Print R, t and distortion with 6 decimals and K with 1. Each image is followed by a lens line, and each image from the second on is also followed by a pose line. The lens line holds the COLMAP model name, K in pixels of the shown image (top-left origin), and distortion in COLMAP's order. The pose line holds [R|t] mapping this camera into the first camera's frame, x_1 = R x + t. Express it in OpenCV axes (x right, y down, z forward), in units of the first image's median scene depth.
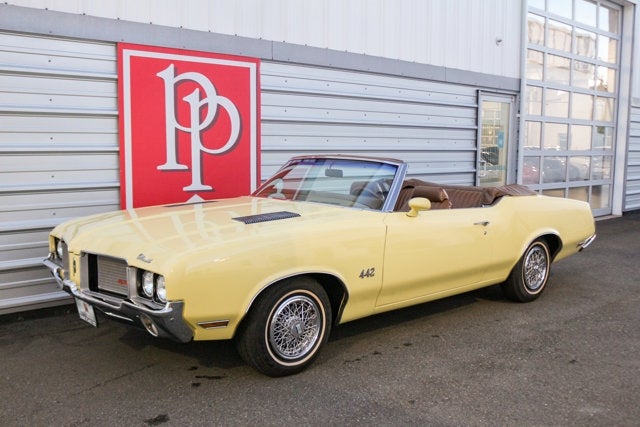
lens RADIAL K [[622.1, 0, 321.6], [0, 622.1, 202.3], [0, 0, 1]] dist [-0.004286, 0.004689]
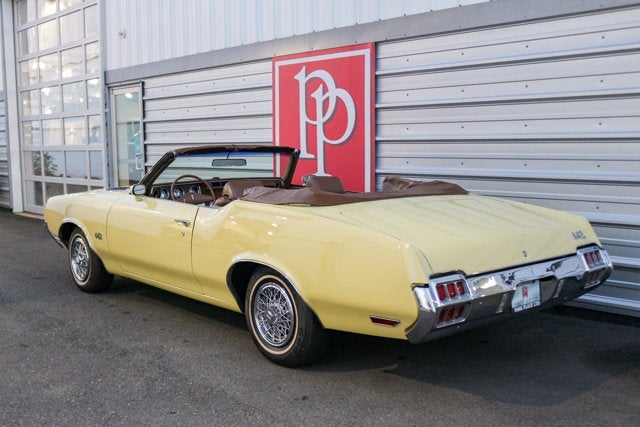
lens RADIAL K [[780.7, 0, 320.0], [0, 780.7, 213.5], [0, 0, 1]] dist [-0.010746, 0.008961]
pose [[-0.046214, 0.101612, -0.993750, 1.199444], [-0.073569, 0.991765, 0.104831, -0.103838], [0.996219, 0.077954, -0.038358, 1.086916]]
